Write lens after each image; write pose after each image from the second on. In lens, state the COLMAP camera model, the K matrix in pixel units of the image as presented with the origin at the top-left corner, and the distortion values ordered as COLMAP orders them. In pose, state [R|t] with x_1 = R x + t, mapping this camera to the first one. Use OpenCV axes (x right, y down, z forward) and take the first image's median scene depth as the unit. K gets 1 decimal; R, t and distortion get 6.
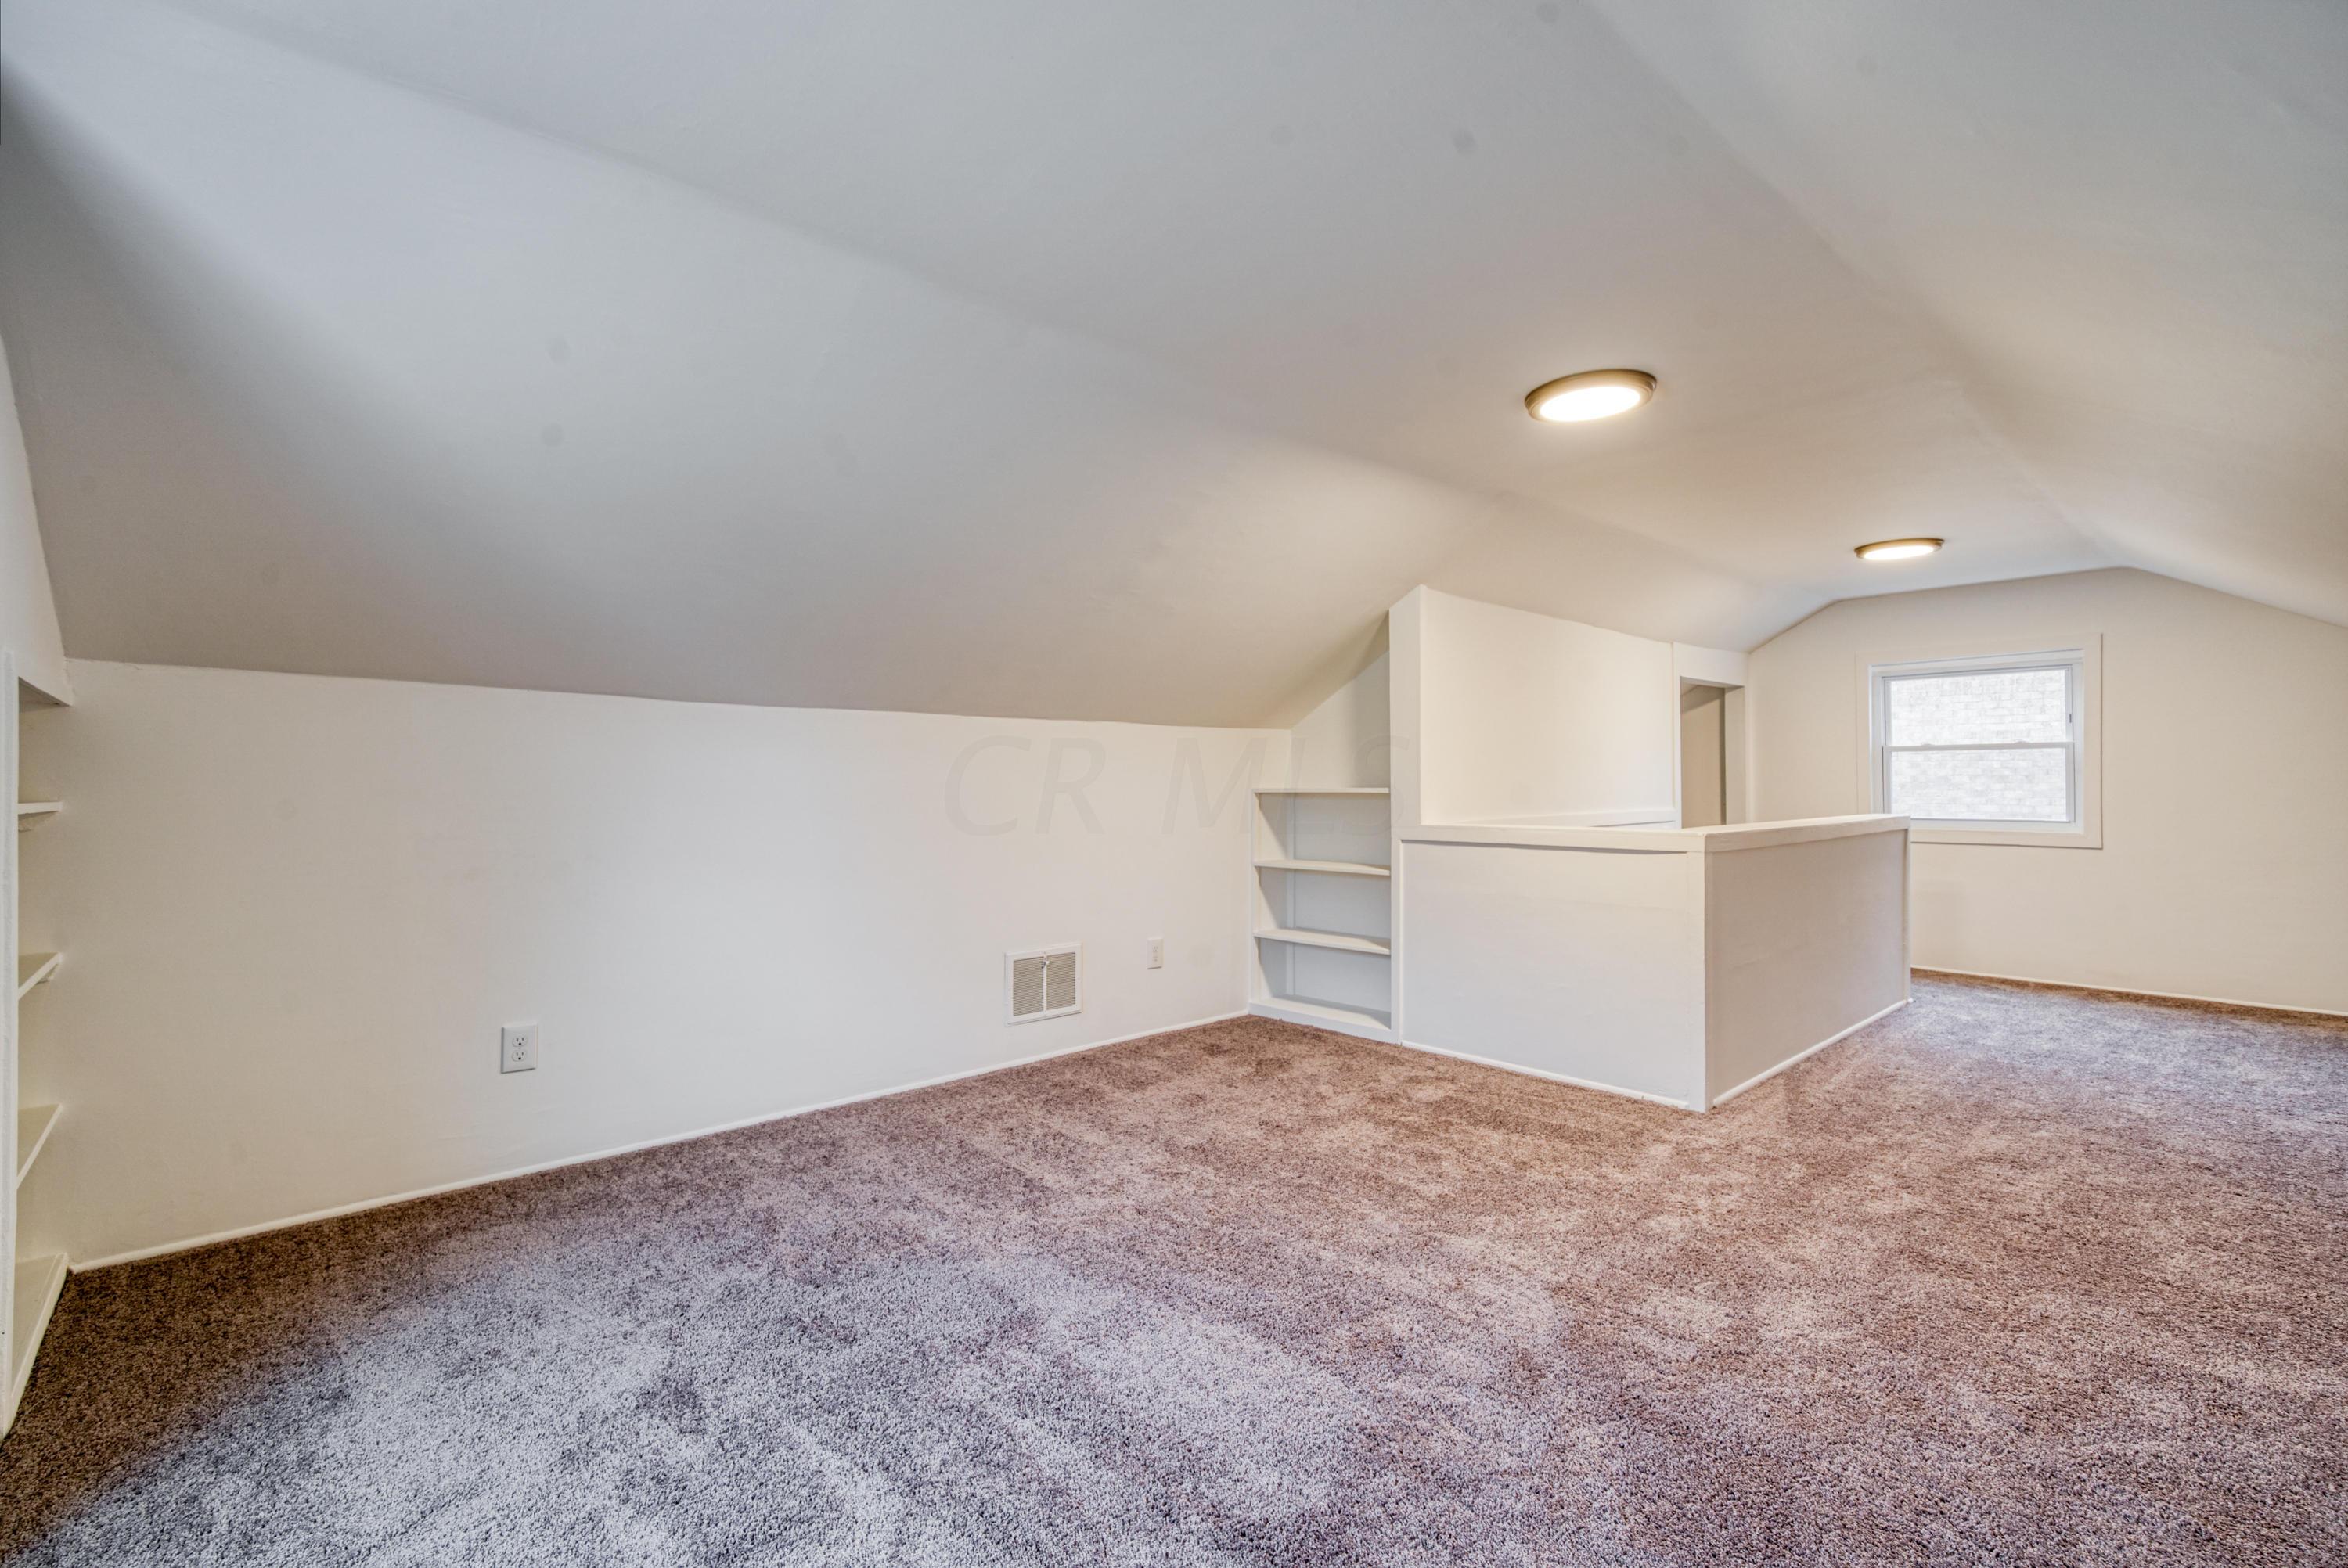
lens RADIAL K [[1026.2, 0, 1173.2], [0, 1026.2, 780.3], [0, 0, 1]] dist [0.005154, 0.001322]
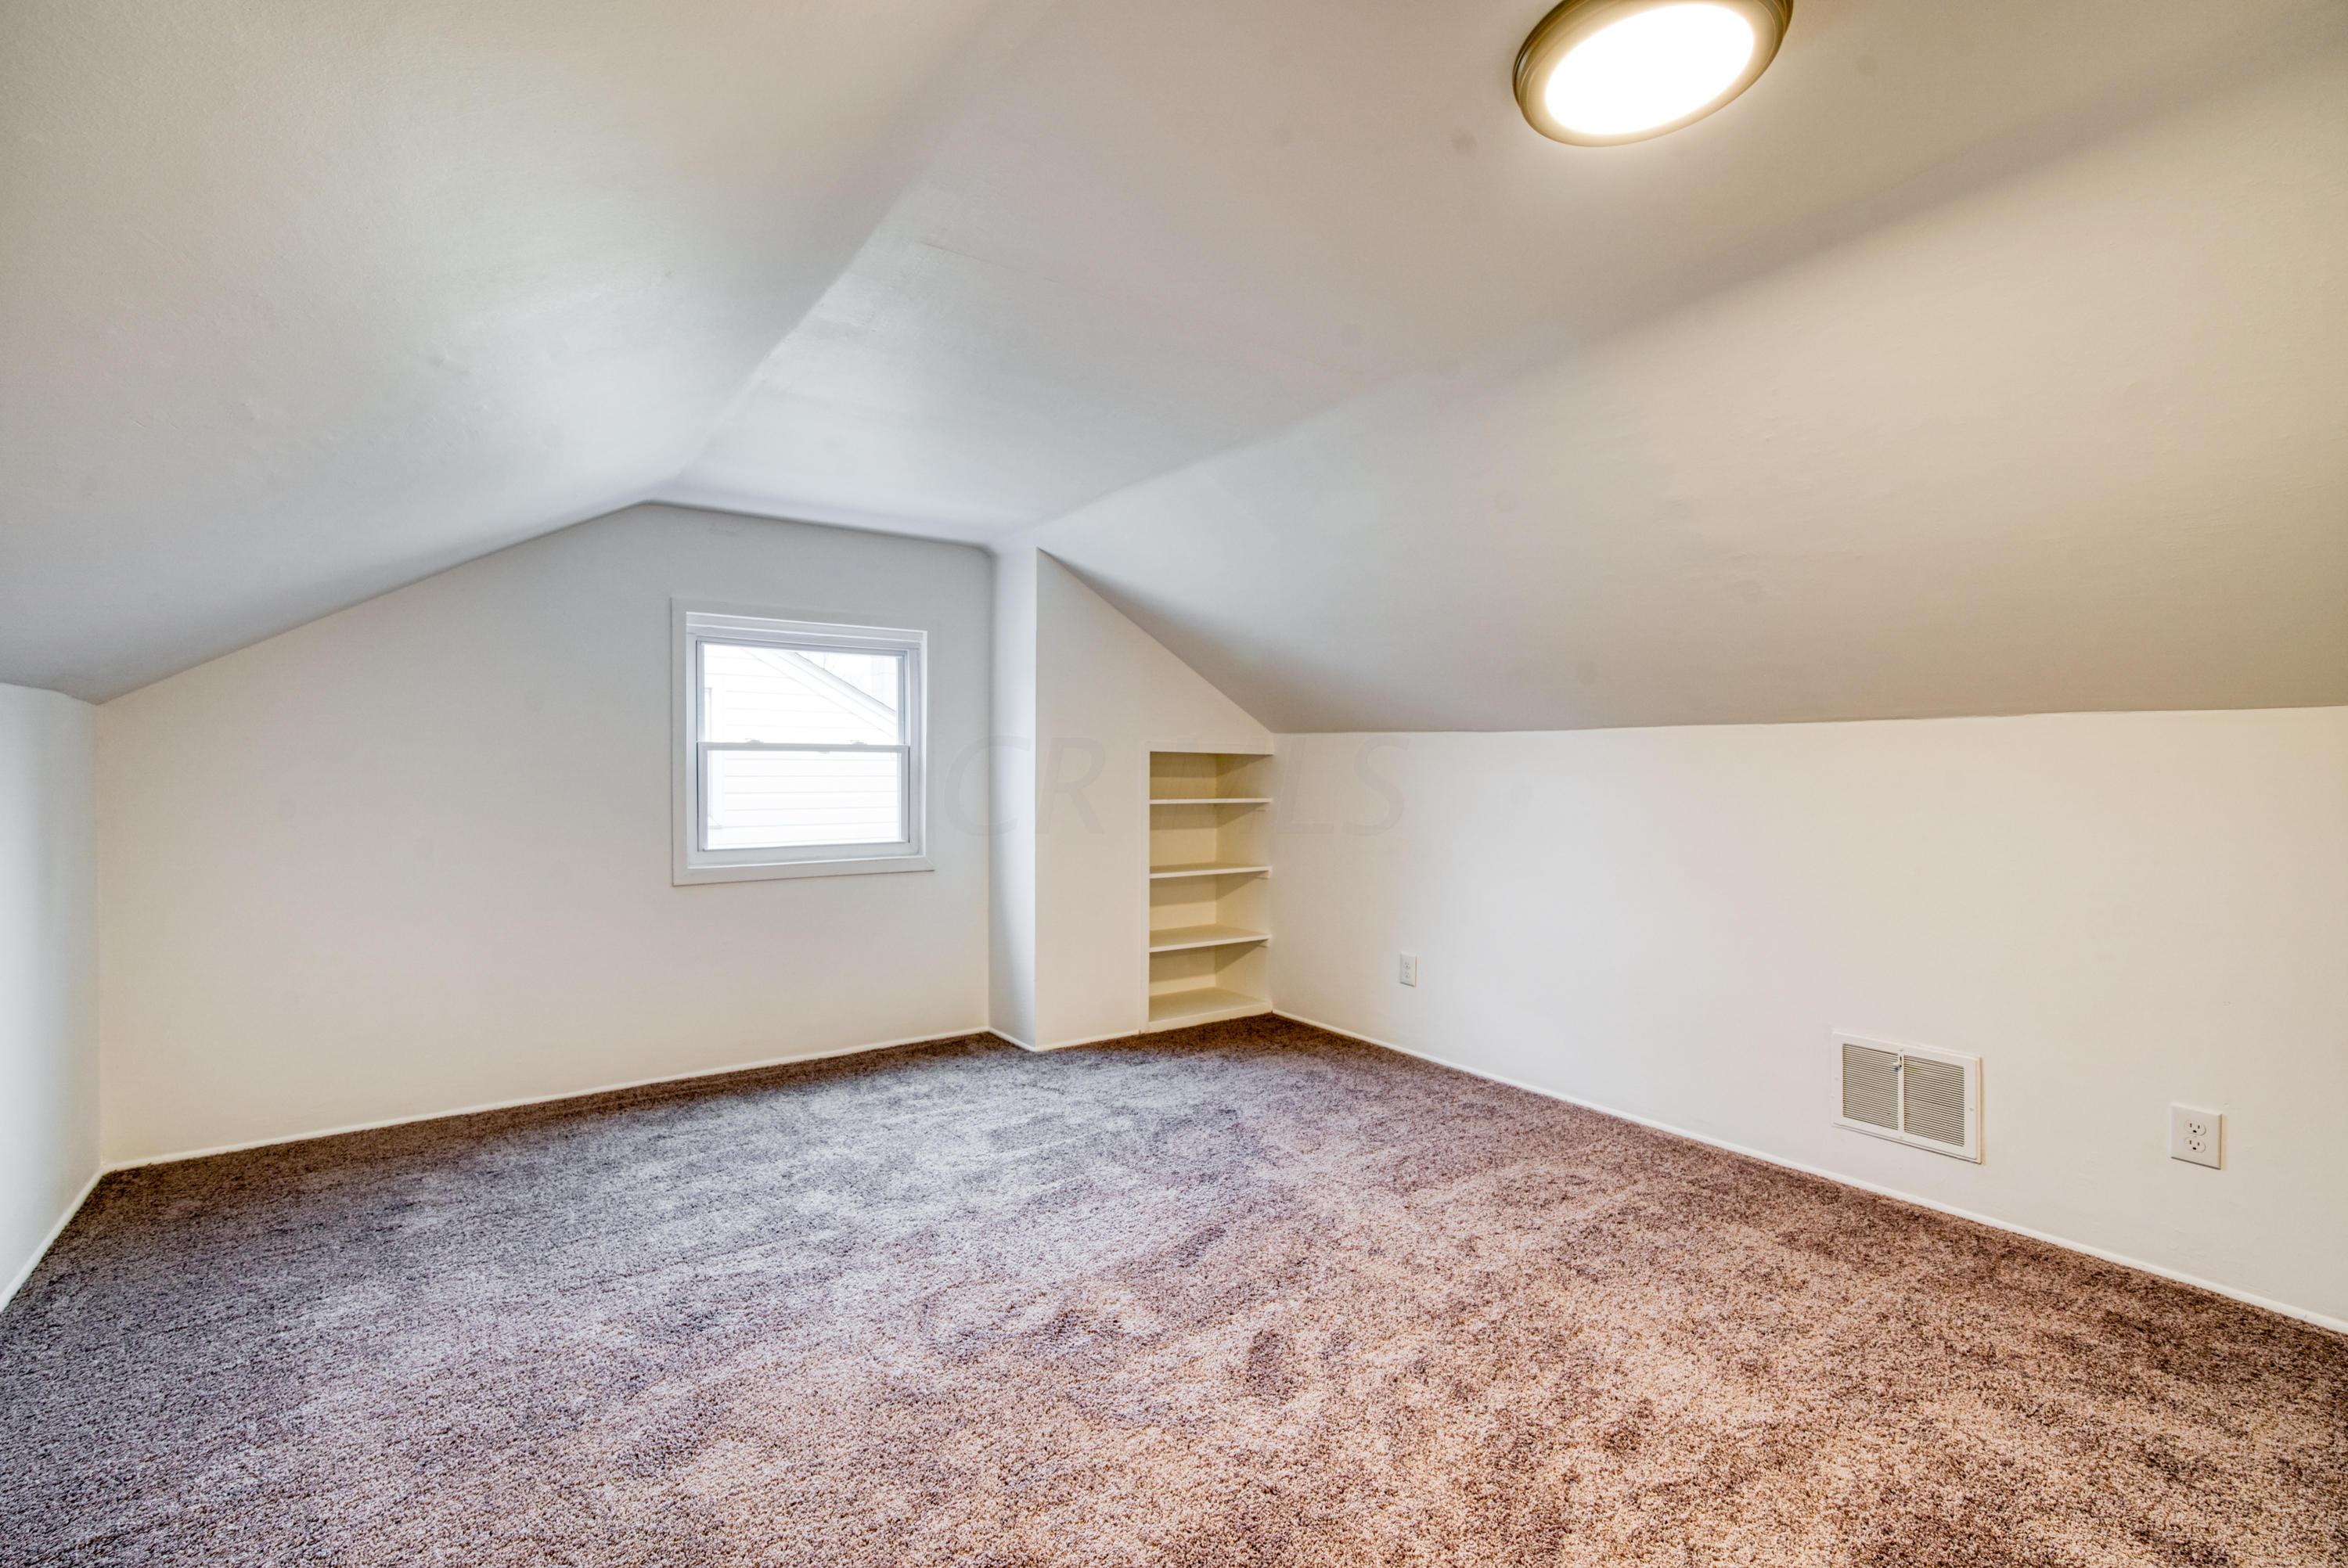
lens RADIAL K [[1026.2, 0, 1177.7], [0, 1026.2, 778.0], [0, 0, 1]] dist [0.005154, 0.001322]
pose [[-0.103858, 0.010214, -0.994540, 0.761999], [-0.002695, 0.999941, 0.010550, -0.032300], [0.994588, 0.003776, -0.103825, 0.689637]]
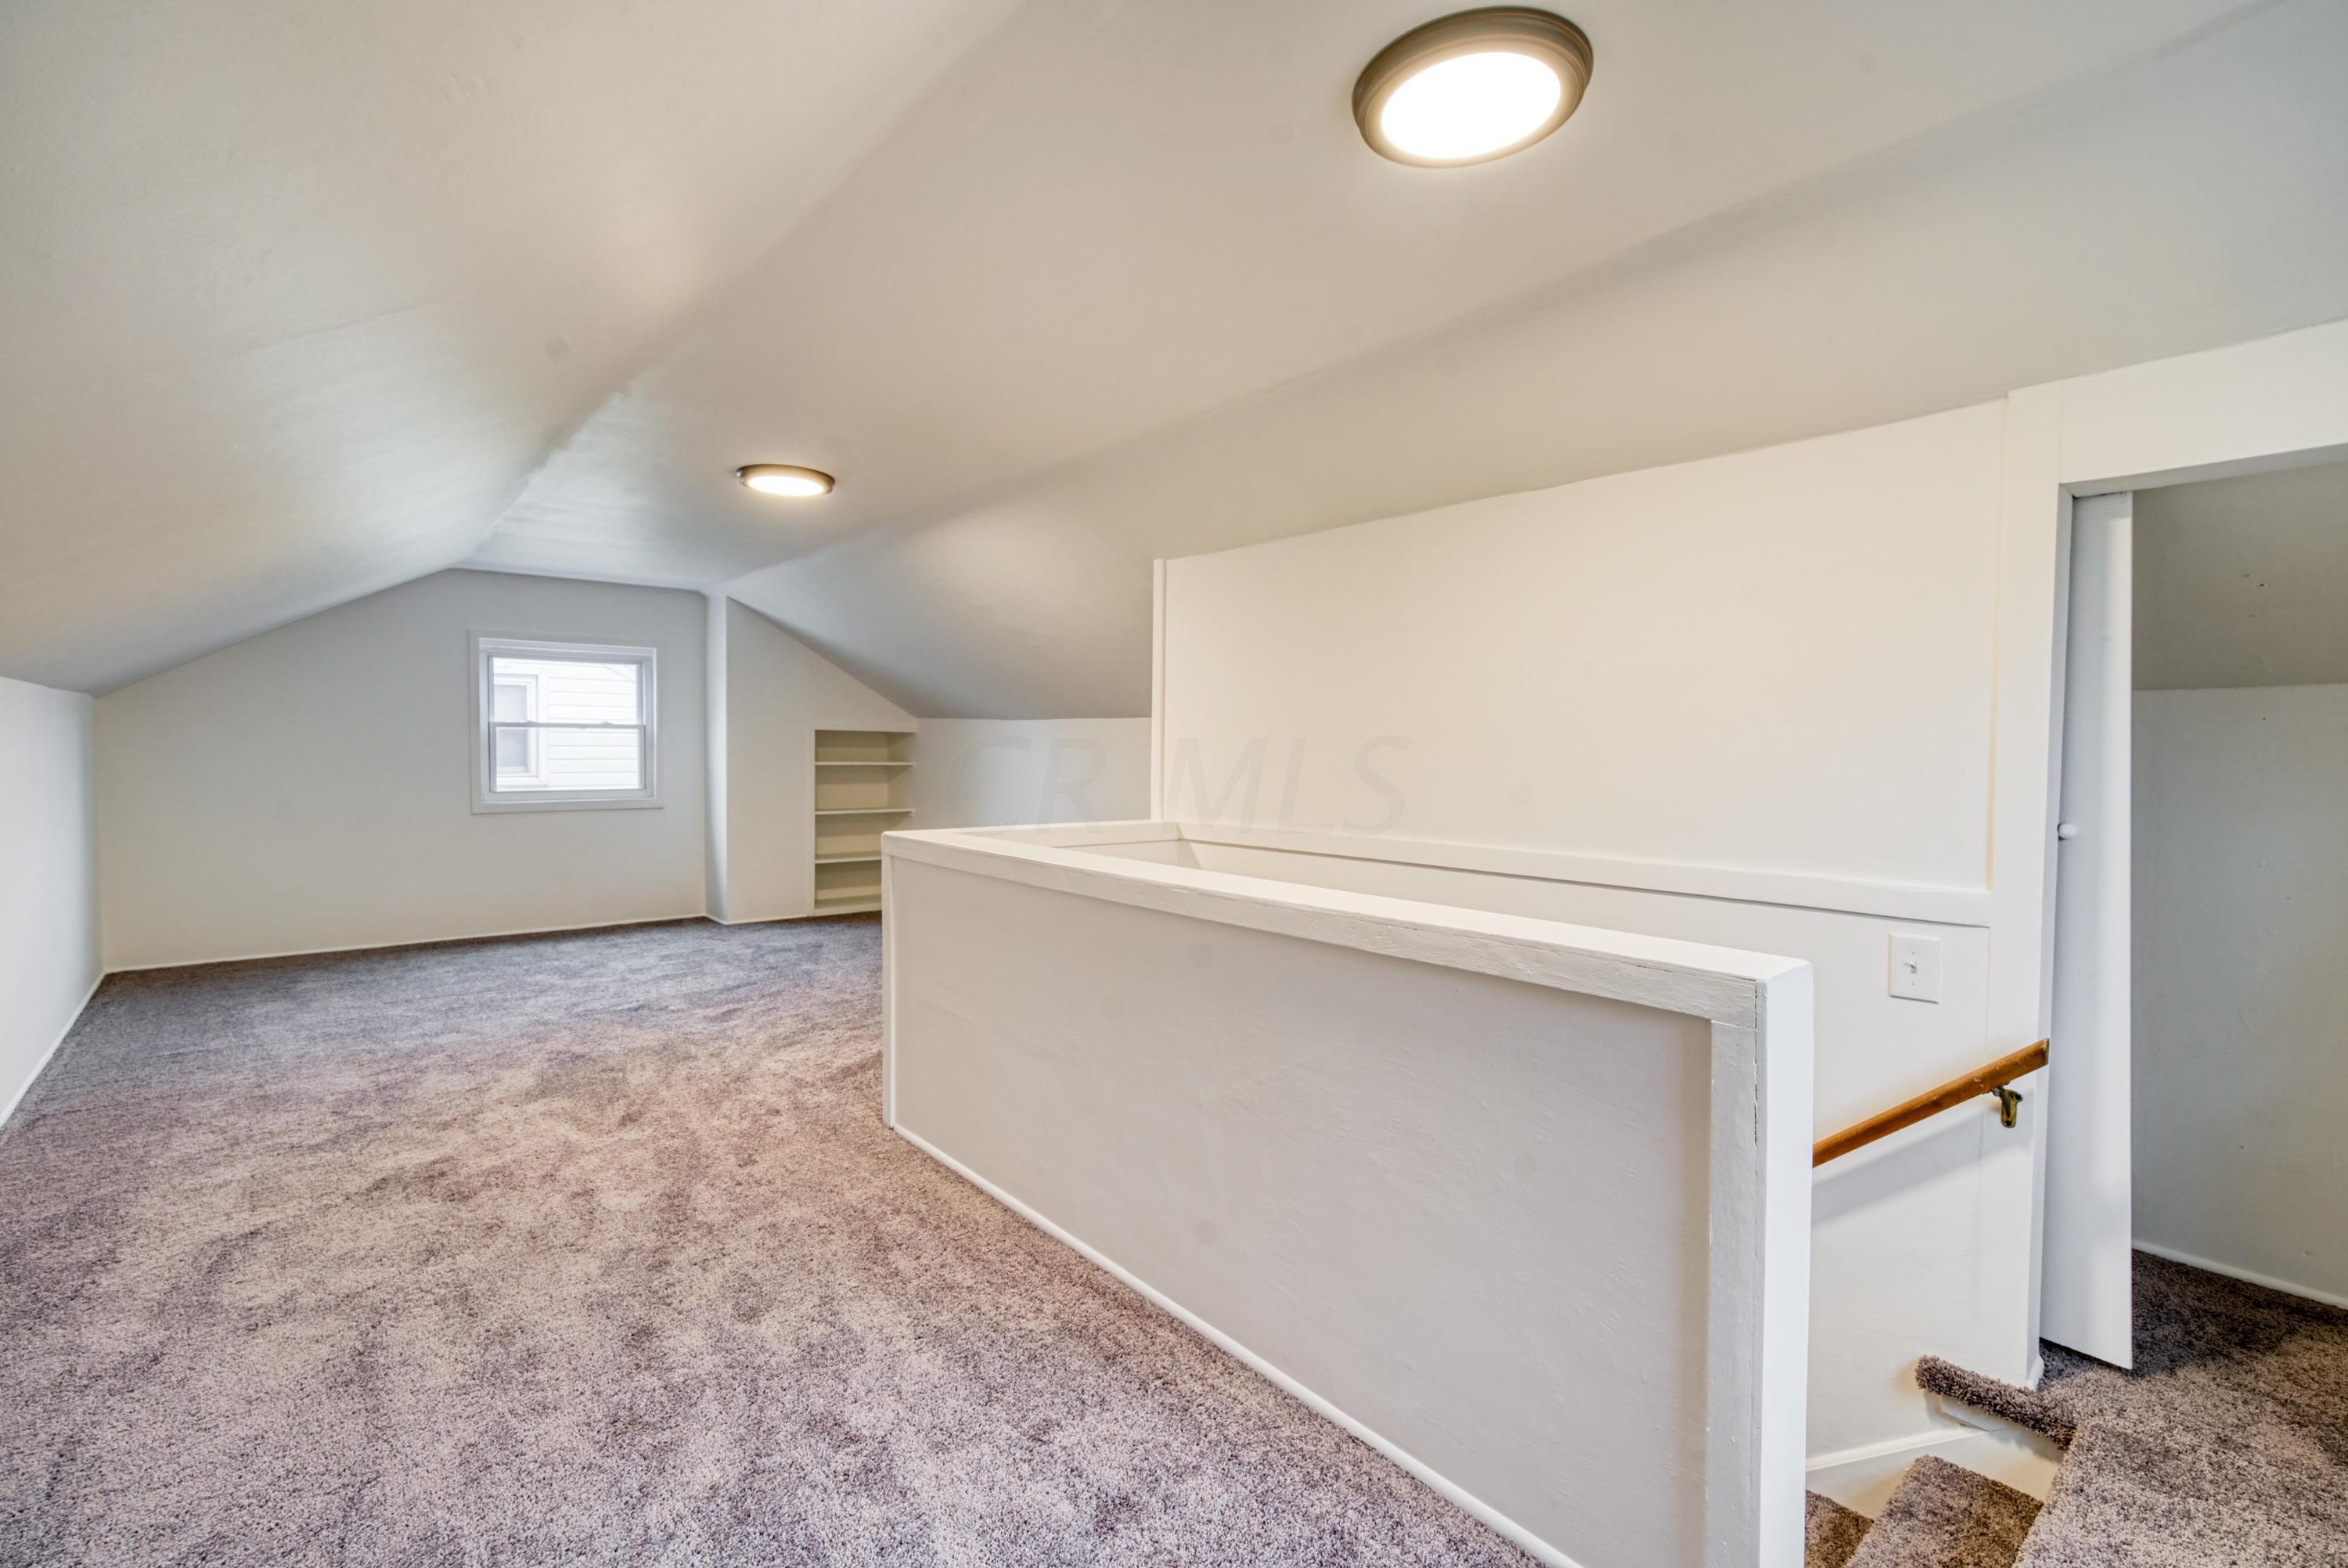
lens RADIAL K [[1026.2, 0, 1169.0], [0, 1026.2, 772.7], [0, 0, 1]] dist [0.005154, 0.001322]
pose [[-0.026123, 0.028272, -0.999259, 1.426243], [-0.010775, 0.999534, 0.028561, -0.034029], [0.999601, 0.011513, -0.025806, 1.259383]]
